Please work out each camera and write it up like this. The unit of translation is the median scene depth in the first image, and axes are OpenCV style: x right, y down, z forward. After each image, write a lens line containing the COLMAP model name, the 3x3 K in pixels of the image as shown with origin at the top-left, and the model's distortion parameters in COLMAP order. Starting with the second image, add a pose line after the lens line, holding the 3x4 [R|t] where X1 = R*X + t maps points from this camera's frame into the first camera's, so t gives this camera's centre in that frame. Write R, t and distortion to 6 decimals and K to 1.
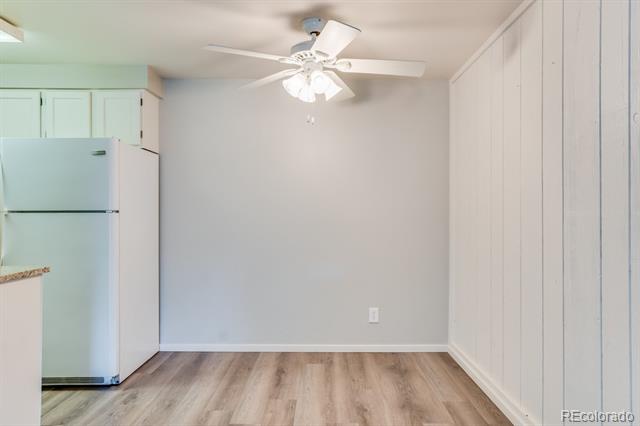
lens RADIAL K [[418.2, 0, 323.1], [0, 418.2, 213.7], [0, 0, 1]] dist [0.003778, 0.003237]
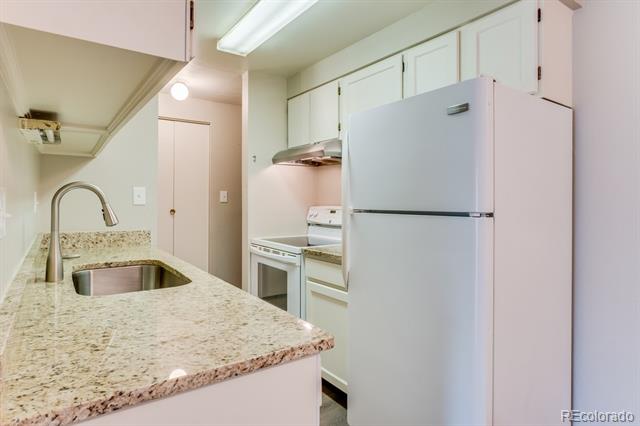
lens RADIAL K [[370.8, 0, 322.1], [0, 370.8, 199.9], [0, 0, 1]] dist [-0.006634, -0.000508]
pose [[0.582466, 0.001034, -0.812854, -0.211939], [-0.001521, 0.999999, 0.000182, -0.022014], [0.812853, 0.001130, 0.582467, 0.502674]]
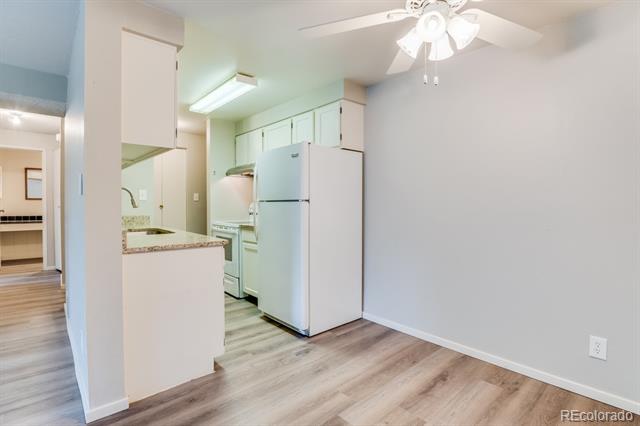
lens RADIAL K [[310.8, 0, 321.5], [0, 310.8, 209.2], [0, 0, 1]] dist [-0.035445, 0.004176]
pose [[0.667668, 0.012914, -0.744347, 0.210512], [-0.000156, 0.999852, 0.017208, 0.003853], [0.744459, -0.011373, 0.667571, 0.373812]]
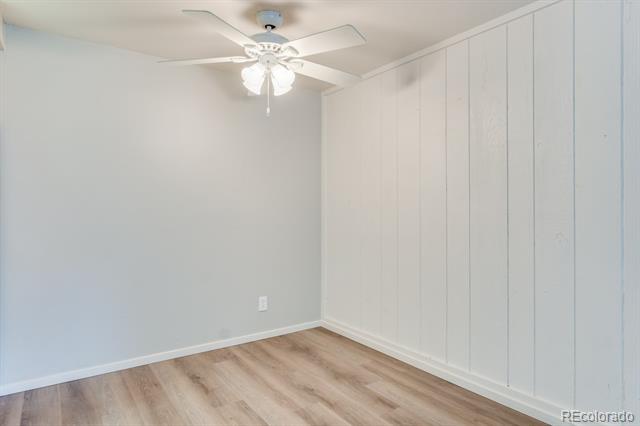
lens RADIAL K [[381.8, 0, 318.7], [0, 381.8, 208.1], [0, 0, 1]] dist [0.003006, 0.005115]
pose [[0.817819, -0.001607, 0.575473, -0.364434], [0.002223, 0.999997, -0.000366, 0.002289], [-0.575471, 0.001579, 0.817821, 0.151155]]
